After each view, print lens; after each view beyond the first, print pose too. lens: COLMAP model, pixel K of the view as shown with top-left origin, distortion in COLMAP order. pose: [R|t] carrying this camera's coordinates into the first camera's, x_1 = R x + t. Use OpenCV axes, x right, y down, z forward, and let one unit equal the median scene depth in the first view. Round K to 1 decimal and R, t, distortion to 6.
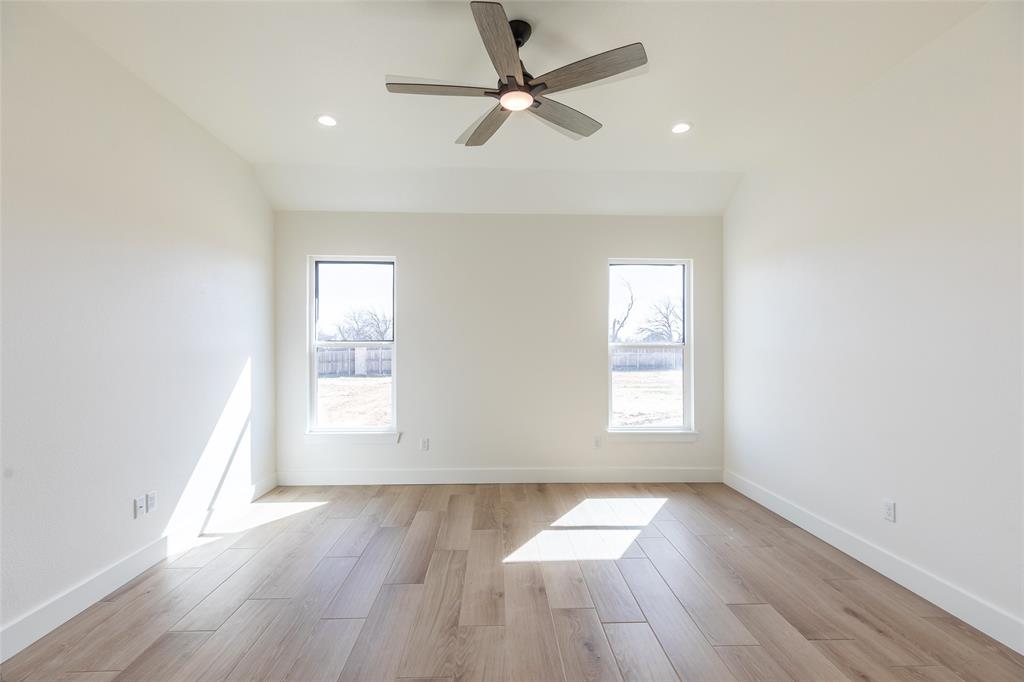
lens RADIAL K [[466.0, 0, 510.5], [0, 466.0, 346.3], [0, 0, 1]] dist [0.017088, -0.002164]
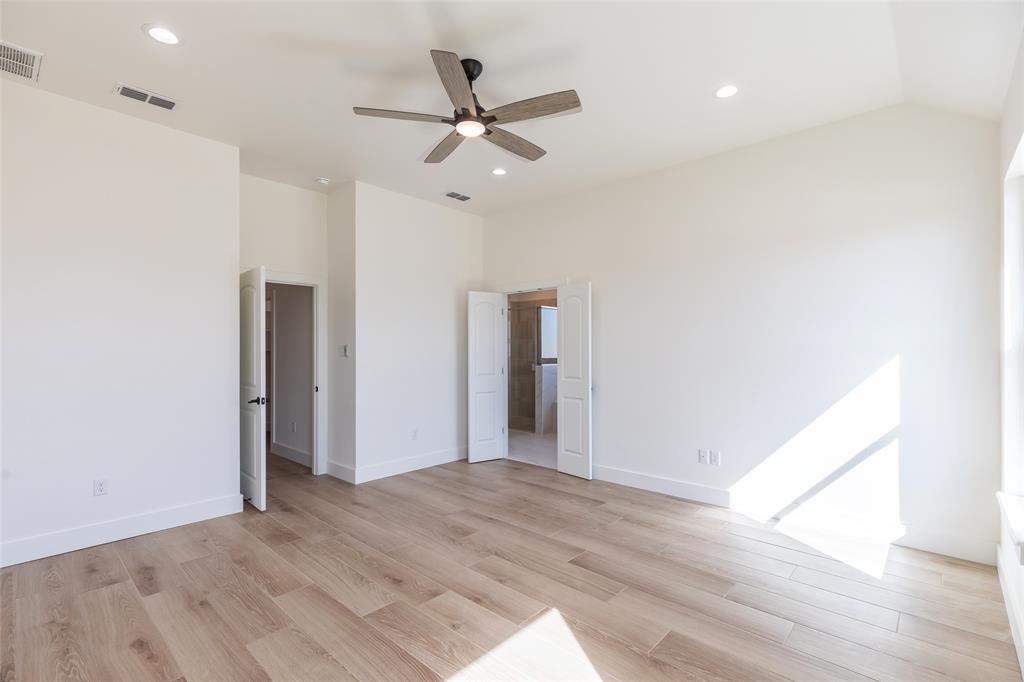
lens RADIAL K [[466.0, 0, 511.5], [0, 466.0, 346.1], [0, 0, 1]] dist [0.017088, -0.002164]
pose [[-0.709230, -0.007088, -0.704942, 0.638370], [0.004707, 0.999880, -0.014789, 0.023246], [0.704962, -0.013807, -0.709111, 1.606878]]
